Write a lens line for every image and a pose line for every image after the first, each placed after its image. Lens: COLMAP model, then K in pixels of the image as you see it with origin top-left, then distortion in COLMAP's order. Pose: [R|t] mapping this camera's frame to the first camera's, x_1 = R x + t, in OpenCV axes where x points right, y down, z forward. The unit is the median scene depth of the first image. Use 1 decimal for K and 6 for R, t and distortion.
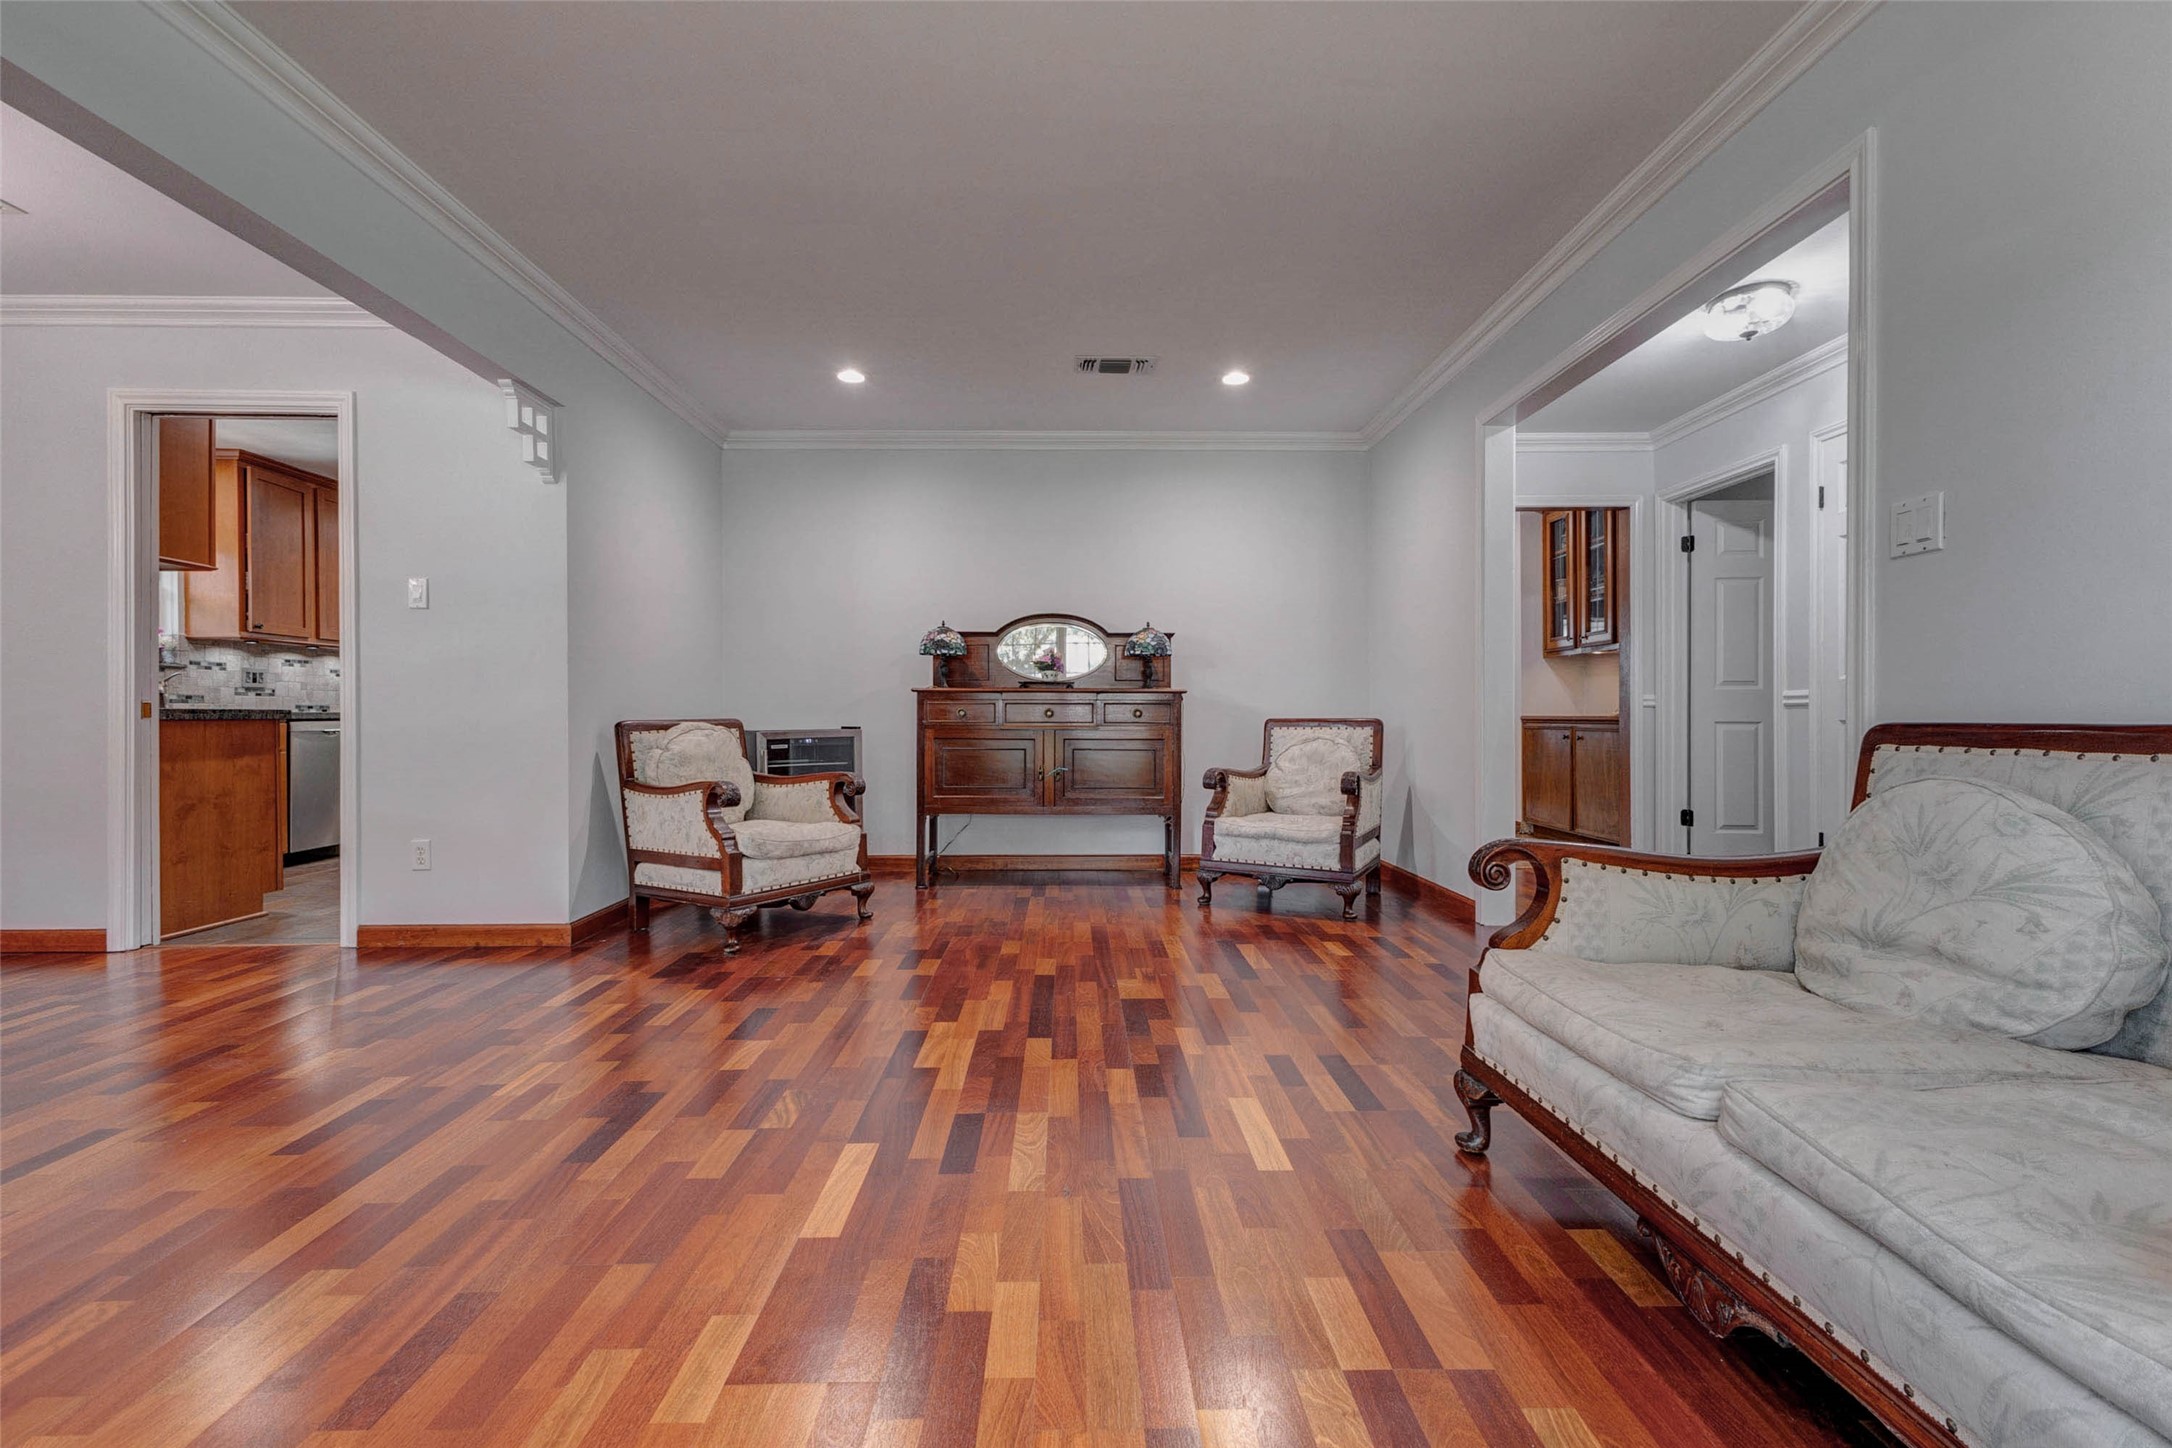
lens RADIAL K [[974.6, 0, 1086.0], [0, 974.6, 724.0], [0, 0, 1]] dist [0.011358, -0.000616]
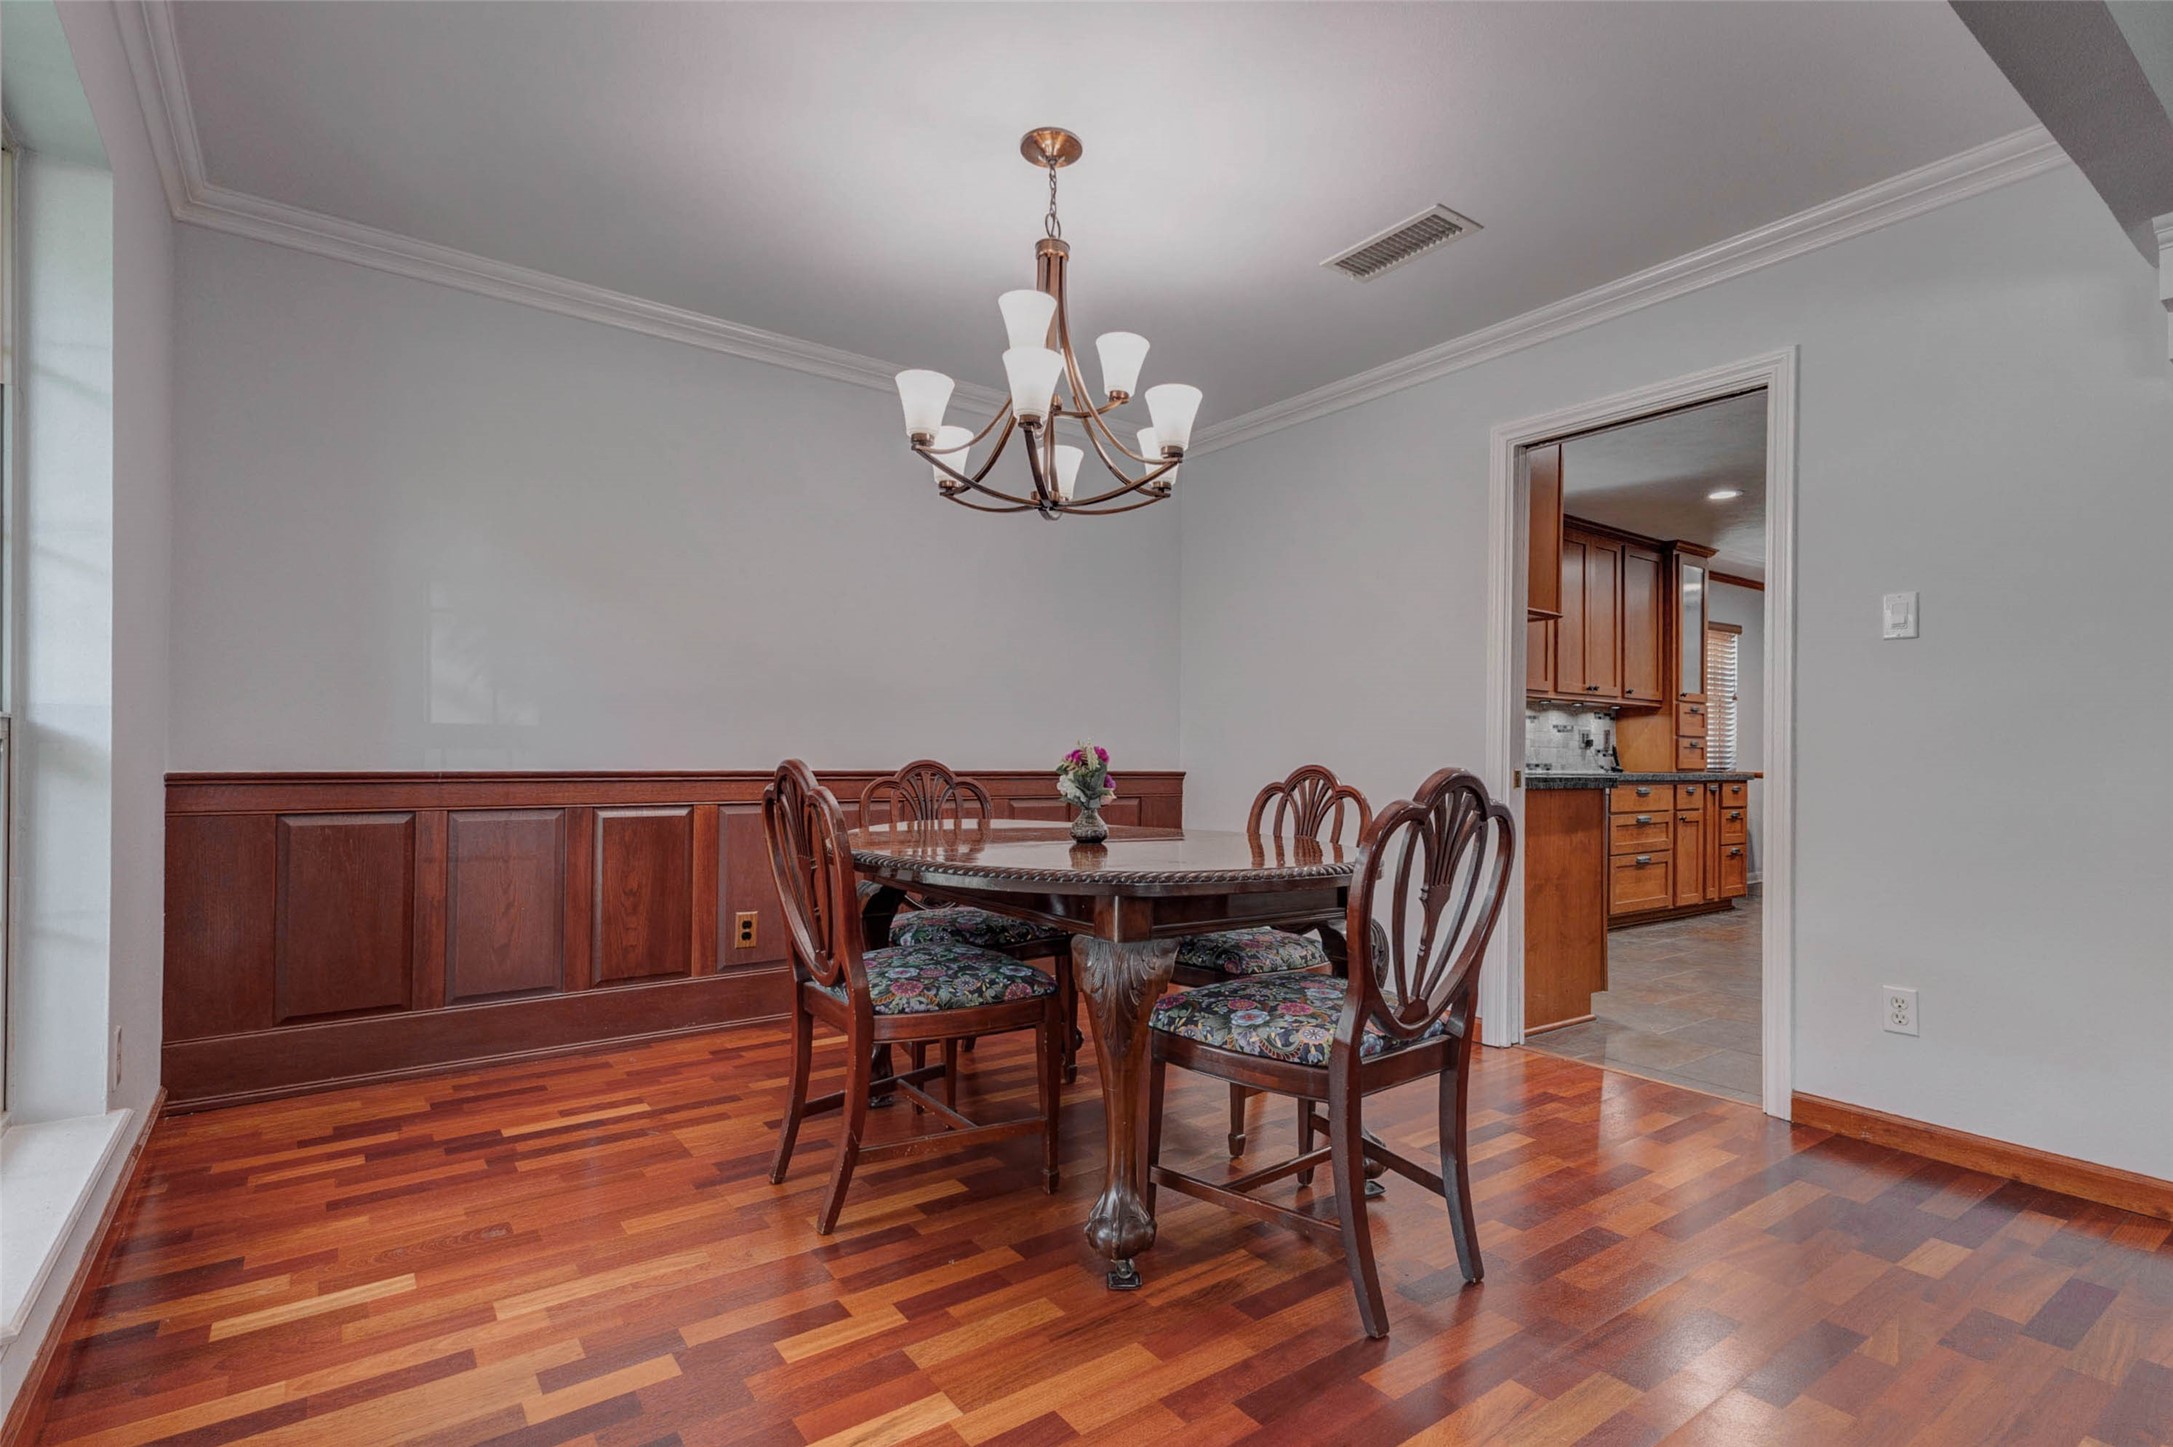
lens RADIAL K [[975.1, 0, 1086.5], [0, 975.1, 723.5], [0, 0, 1]] dist [0.011358, -0.000616]
pose [[0.586218, -0.017163, -0.809971, -0.324073], [-0.020027, 0.999163, -0.035667, -0.017318], [0.809905, 0.037130, 0.585384, 0.113957]]
